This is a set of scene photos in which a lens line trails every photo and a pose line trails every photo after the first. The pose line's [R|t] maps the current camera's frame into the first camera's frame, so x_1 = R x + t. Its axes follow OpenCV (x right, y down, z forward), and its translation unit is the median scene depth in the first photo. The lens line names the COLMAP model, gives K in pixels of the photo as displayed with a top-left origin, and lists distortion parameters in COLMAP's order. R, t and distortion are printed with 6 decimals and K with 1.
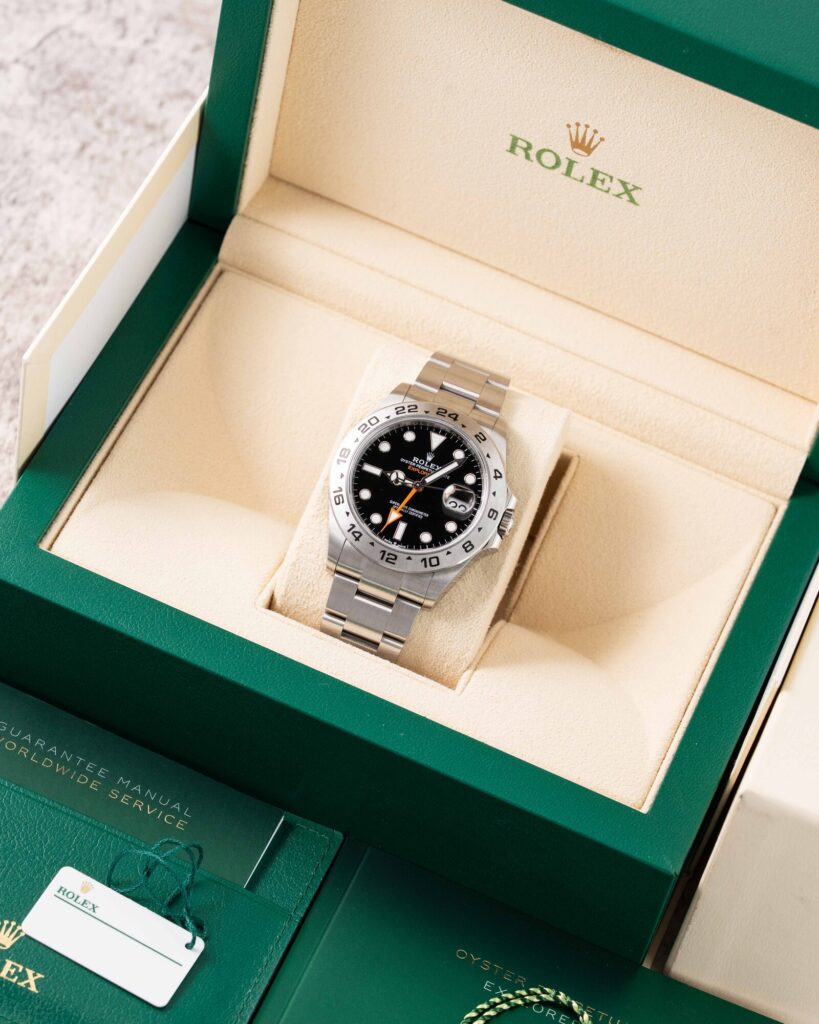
lens RADIAL K [[4065.2, 0, 409.6], [0, 4065.2, 579.2], [0, 0, 1]] dist [0.074278, -2.838416]
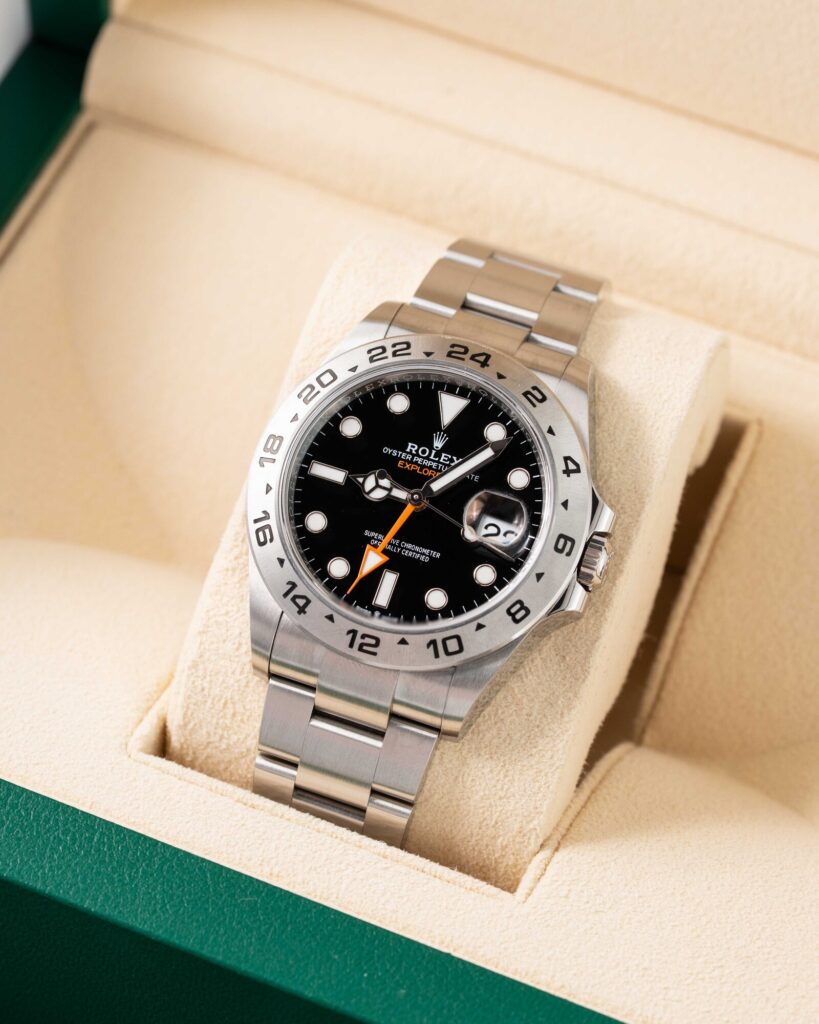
lens RADIAL K [[4065.2, 0, 409.6], [0, 4065.2, 579.2], [0, 0, 1]] dist [0.074278, -2.838416]
pose [[0.988225, -0.061748, -0.139992, 0.071929], [0.061326, 0.998091, -0.007334, -0.009129], [0.140178, -0.001338, 0.990125, 0.491987]]
